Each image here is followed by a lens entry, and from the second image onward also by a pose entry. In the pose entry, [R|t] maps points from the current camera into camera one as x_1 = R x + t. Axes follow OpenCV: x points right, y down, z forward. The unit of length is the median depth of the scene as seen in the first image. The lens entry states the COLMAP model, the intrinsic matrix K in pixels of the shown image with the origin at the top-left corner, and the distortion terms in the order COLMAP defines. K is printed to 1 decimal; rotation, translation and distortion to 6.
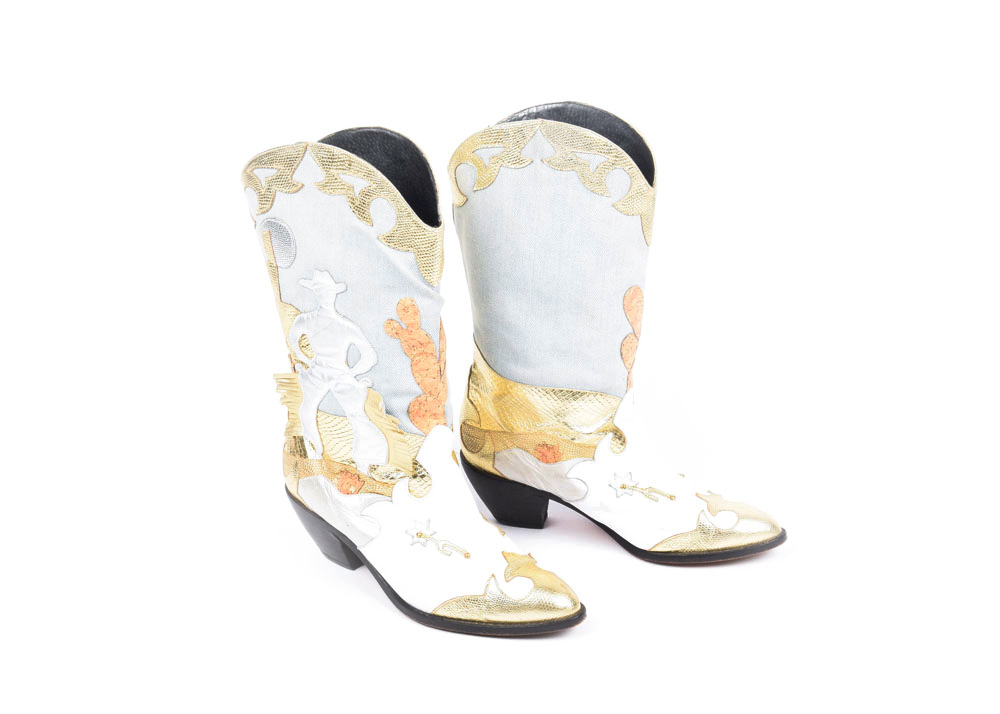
lens RADIAL K [[1458.1, 0, 499.1], [0, 1458.1, 340.3], [0, 0, 1]] dist [-0.027215, -0.019330]
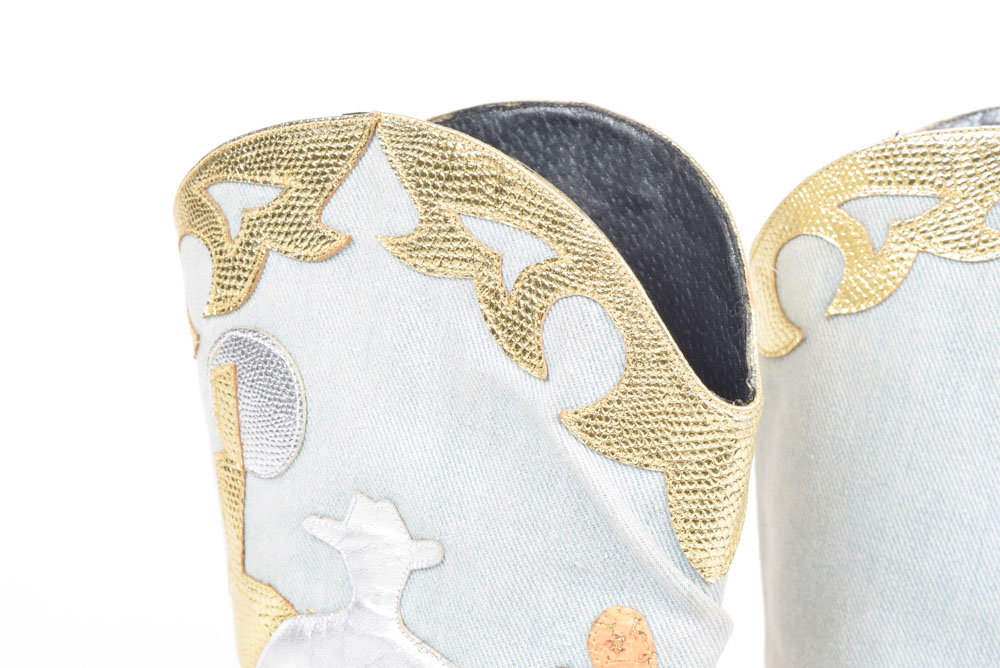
lens RADIAL K [[2329.3, 0, 500.0], [0, 2329.3, 334.0], [0, 0, 1]] dist [0.103243, 0.142282]
pose [[0.993502, 0.103730, -0.046846, -0.069485], [-0.108662, 0.986909, -0.119181, -0.023319], [0.033870, 0.123497, 0.991767, 0.448021]]
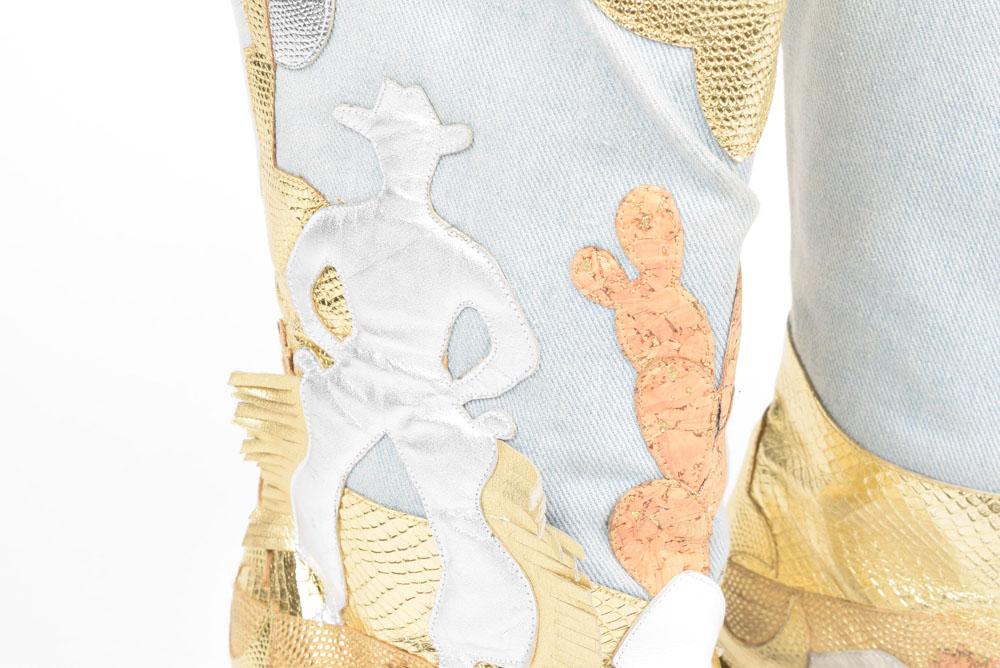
lens RADIAL K [[2329.3, 0, 500.0], [0, 2329.3, 334.0], [0, 0, 1]] dist [0.103243, 0.142282]
pose [[0.993012, 0.107939, -0.047710, -0.065413], [-0.108387, 0.994085, -0.006892, 0.011172], [0.046683, 0.012015, 0.998837, 0.446675]]
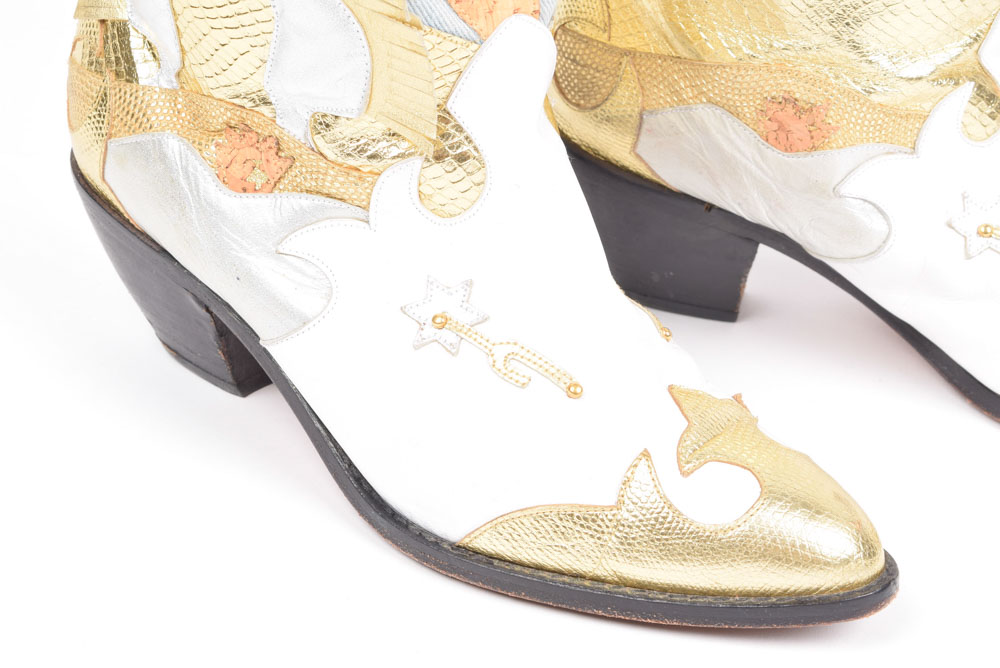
lens RADIAL K [[2329.3, 0, 500.0], [0, 2329.3, 334.0], [0, 0, 1]] dist [0.103243, 0.142282]
pose [[0.996536, 0.078304, 0.028009, -0.055615], [-0.081648, 0.985221, 0.150578, 0.049784], [-0.015804, -0.152343, 0.988201, 0.436853]]
